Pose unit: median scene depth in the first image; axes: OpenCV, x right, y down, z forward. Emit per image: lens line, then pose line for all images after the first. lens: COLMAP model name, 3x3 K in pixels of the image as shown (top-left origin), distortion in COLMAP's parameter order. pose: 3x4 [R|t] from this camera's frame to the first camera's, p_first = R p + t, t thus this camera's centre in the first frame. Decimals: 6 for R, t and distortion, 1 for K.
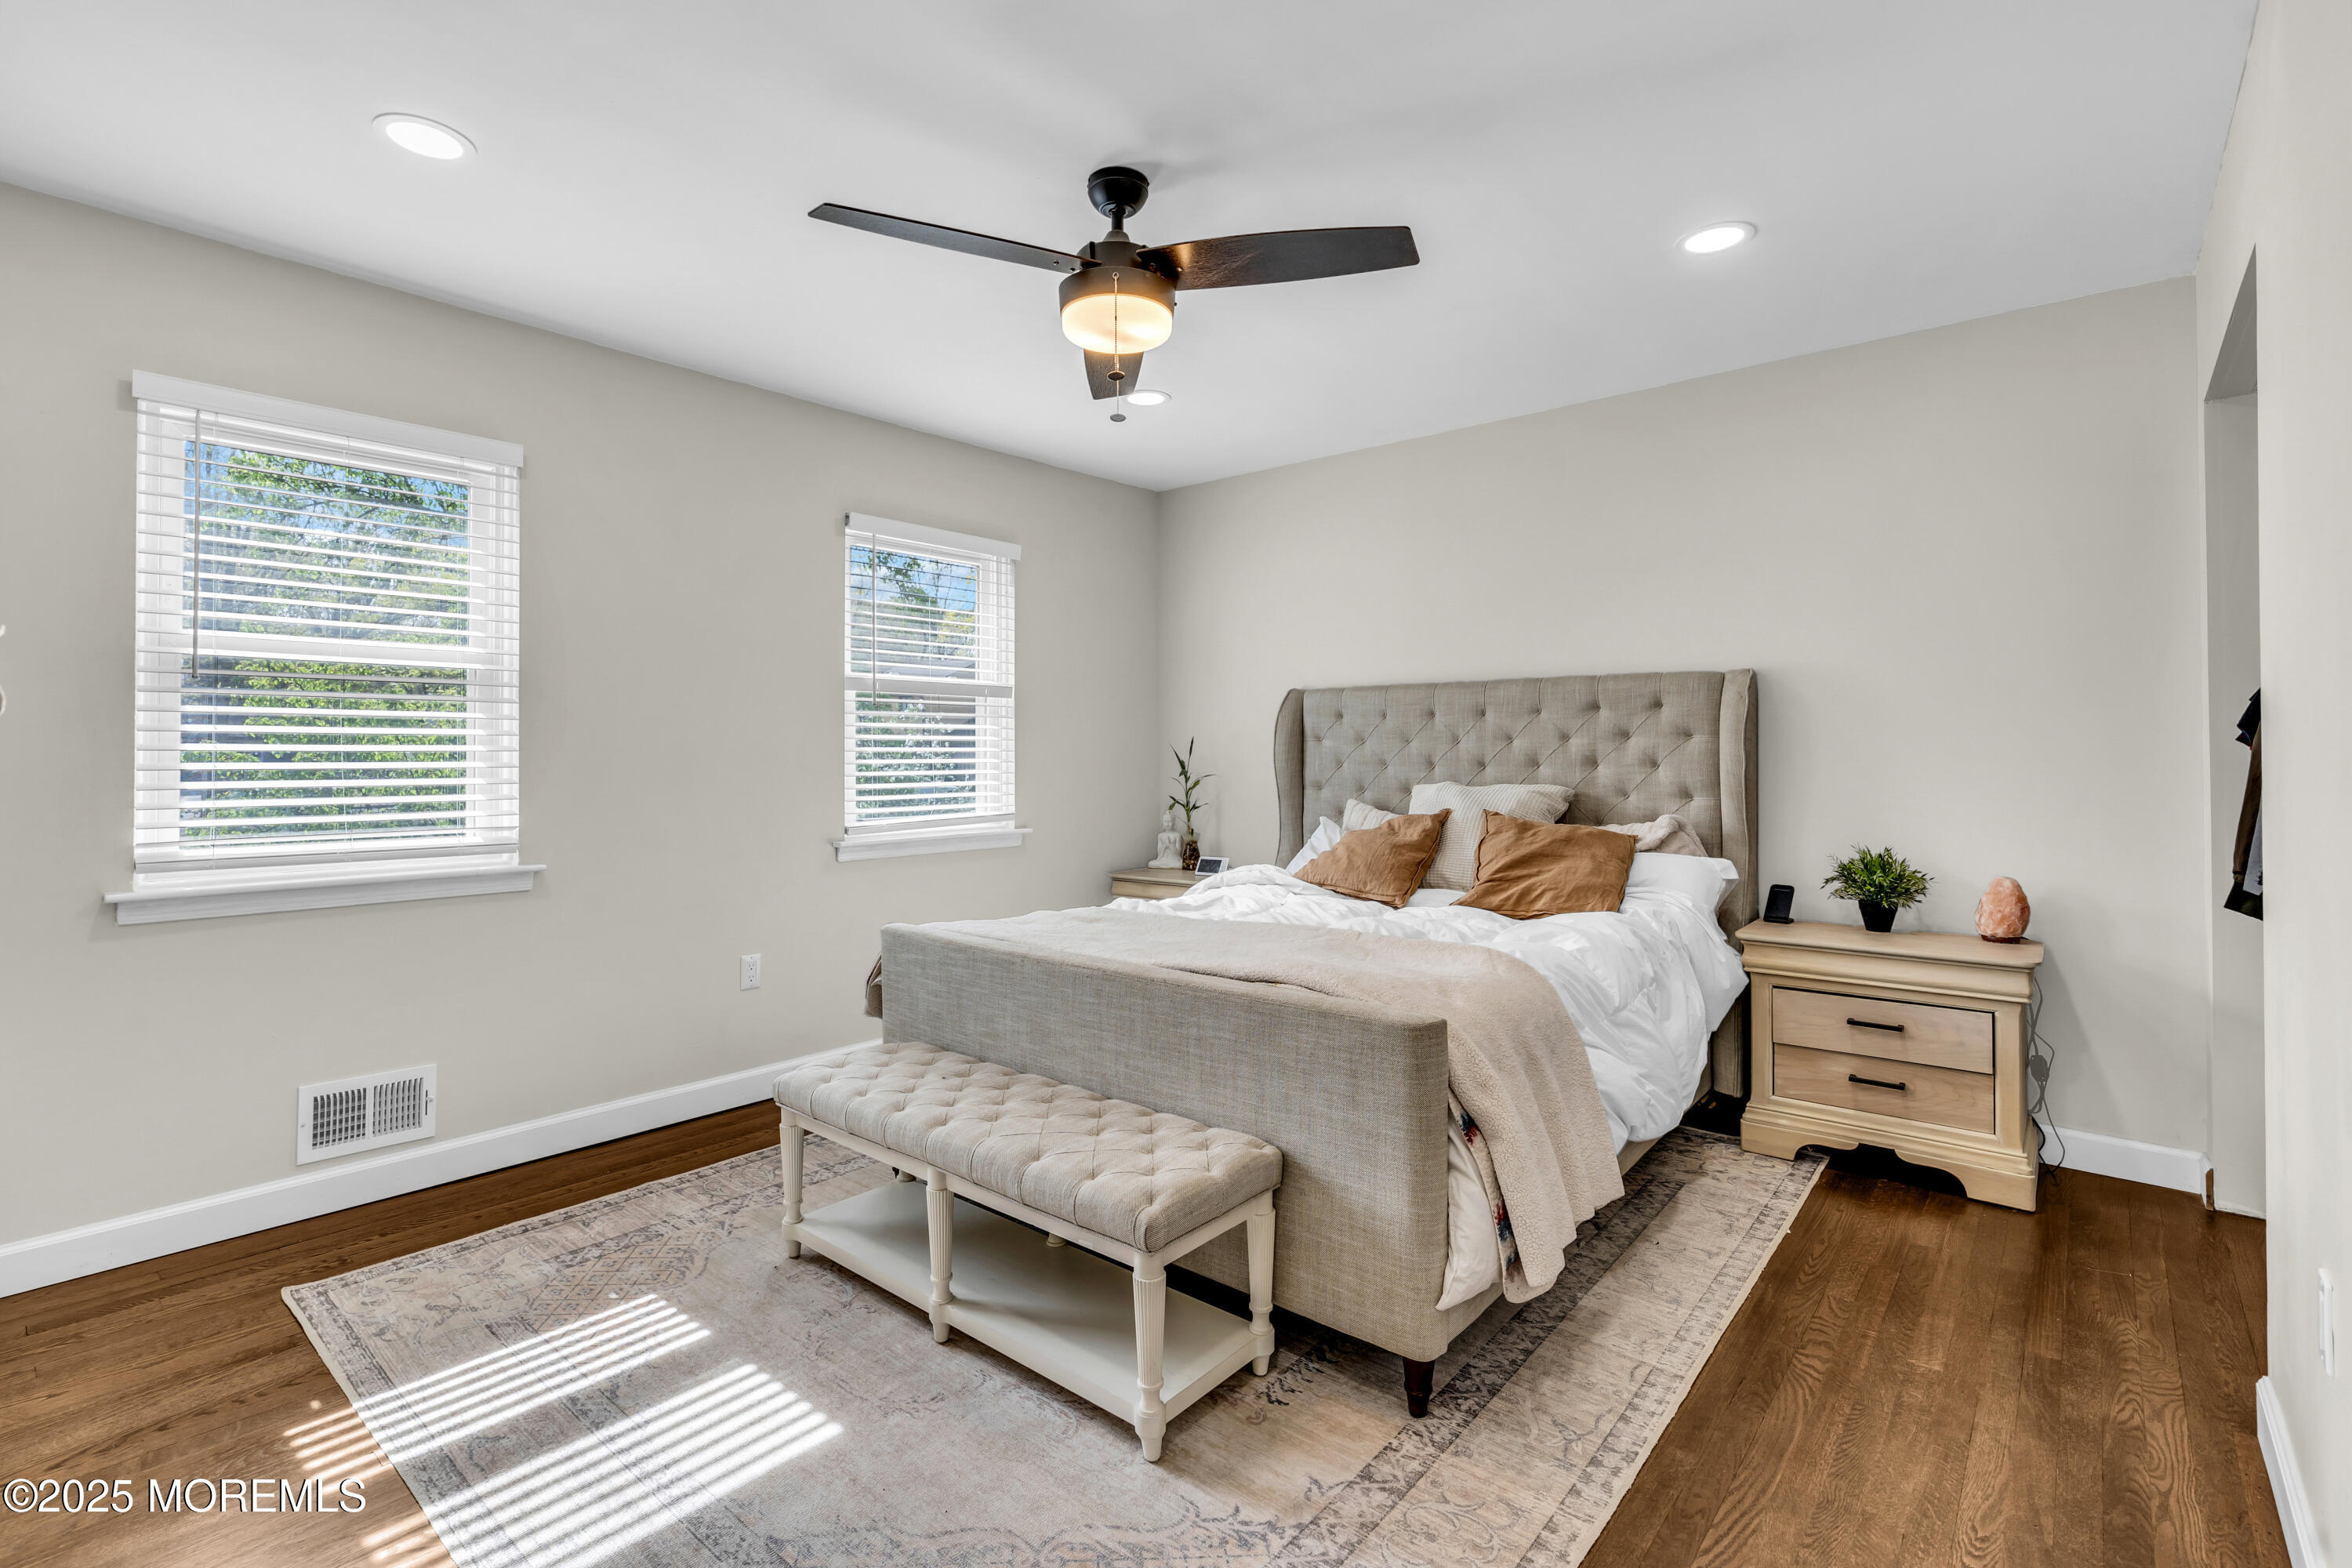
lens RADIAL K [[1076.5, 0, 1182.4], [0, 1076.5, 761.0], [0, 0, 1]] dist [-0.000833, -0.000376]
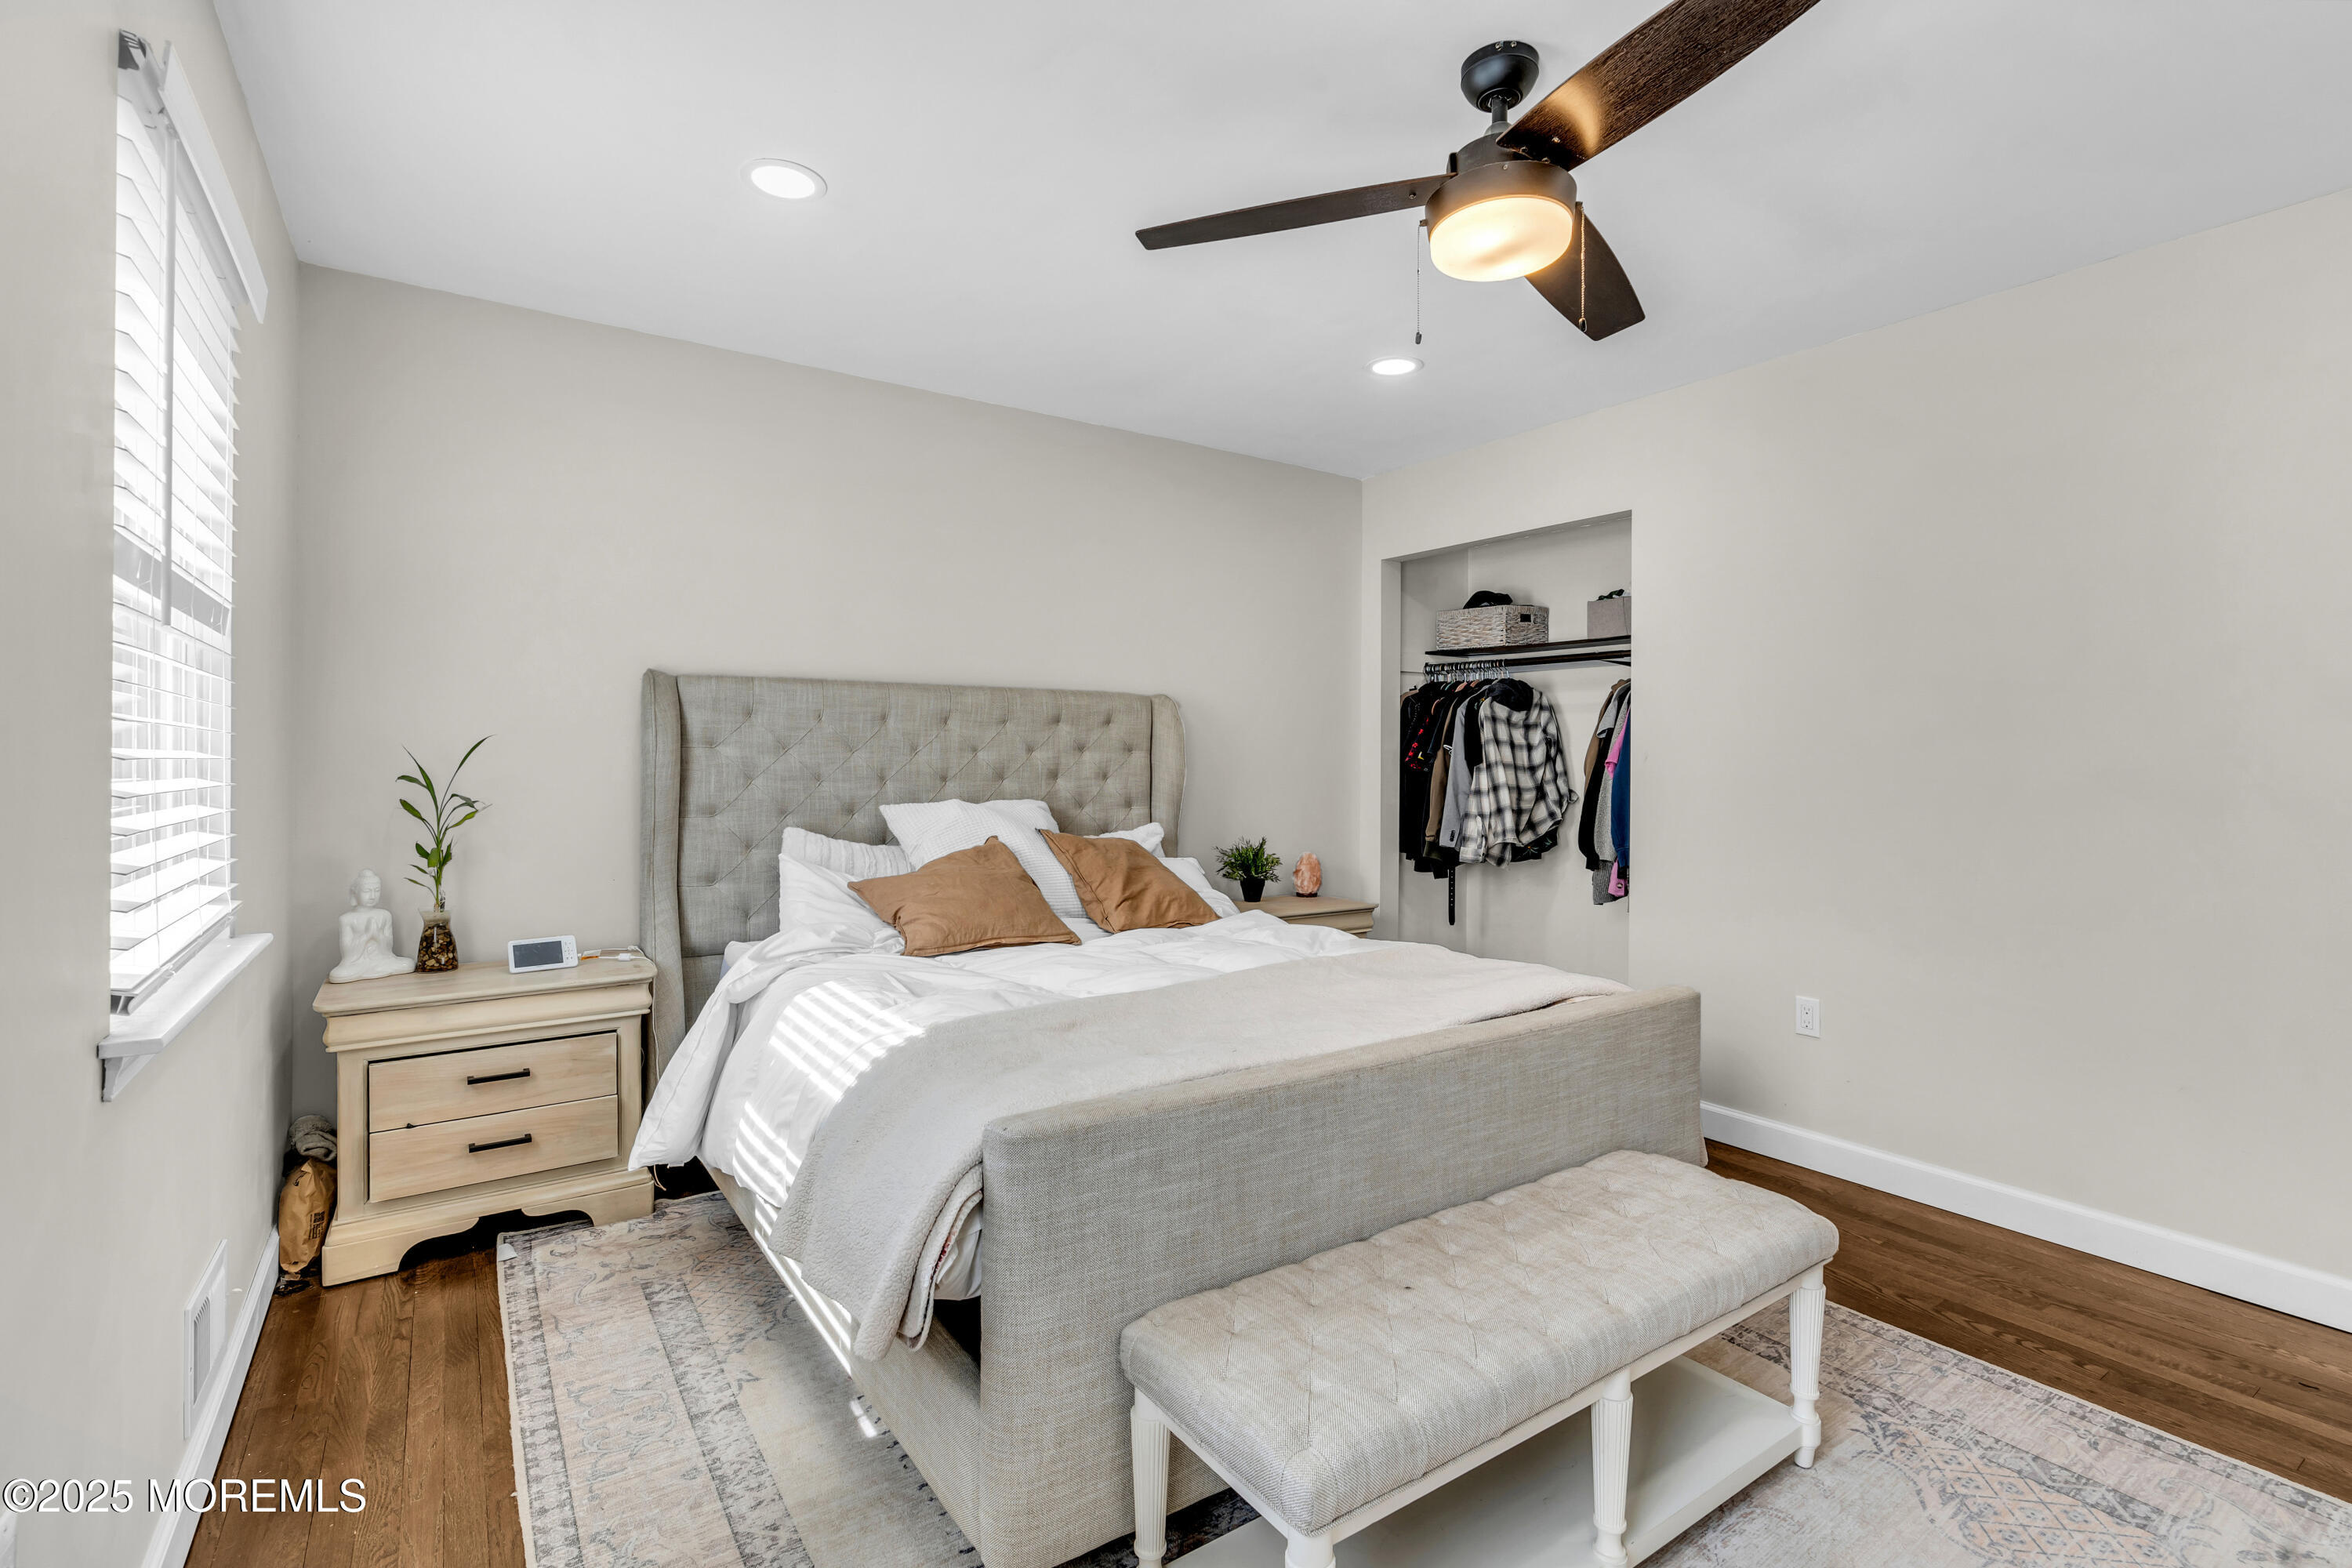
lens RADIAL K [[1076.5, 0, 1182.4], [0, 1076.5, 761.0], [0, 0, 1]] dist [-0.000833, -0.000376]
pose [[0.262721, 0.003998, 0.964864, -0.529346], [-0.000486, 0.999992, -0.004012, -0.007598], [-0.964872, 0.000585, 0.262721, 0.586738]]
